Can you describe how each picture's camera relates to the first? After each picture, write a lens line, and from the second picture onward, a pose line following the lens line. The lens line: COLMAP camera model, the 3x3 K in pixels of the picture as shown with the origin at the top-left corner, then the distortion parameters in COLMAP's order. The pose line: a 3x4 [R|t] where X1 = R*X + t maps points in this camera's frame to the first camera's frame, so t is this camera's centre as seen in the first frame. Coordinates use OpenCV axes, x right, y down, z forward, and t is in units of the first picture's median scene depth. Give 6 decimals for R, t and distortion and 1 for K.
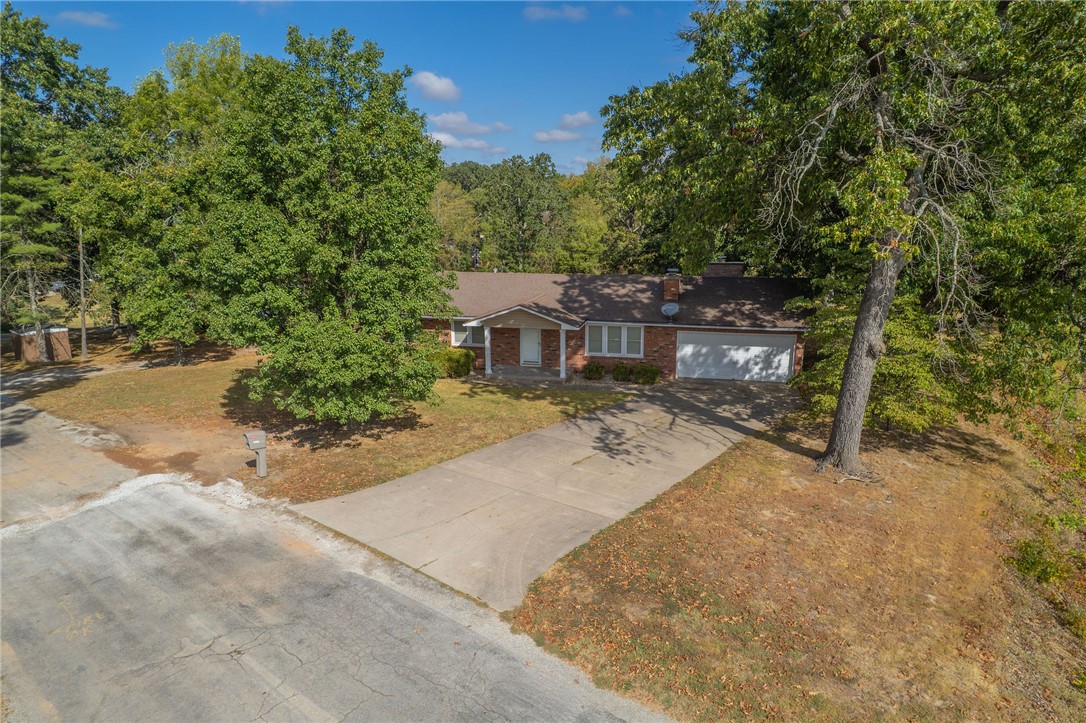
lens RADIAL K [[677.9, 0, 544.1], [0, 677.9, 350.7], [0, 0, 1]] dist [-0.053913, 0.048501]
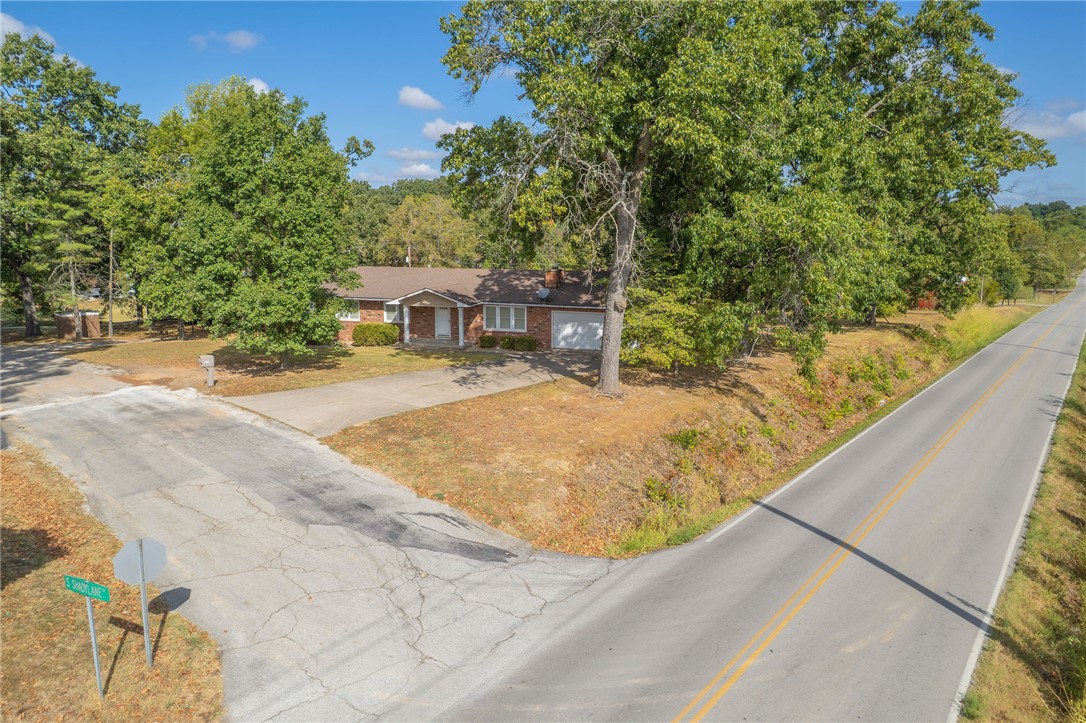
lens RADIAL K [[698.7, 0, 539.0], [0, 698.7, 350.6], [0, 0, 1]] dist [-0.059041, 0.049375]
pose [[0.998011, 0.018817, -0.060169, 0.351640], [-0.021027, 0.999119, -0.036311, 0.130267], [0.059433, 0.037504, 0.997528, -0.432552]]
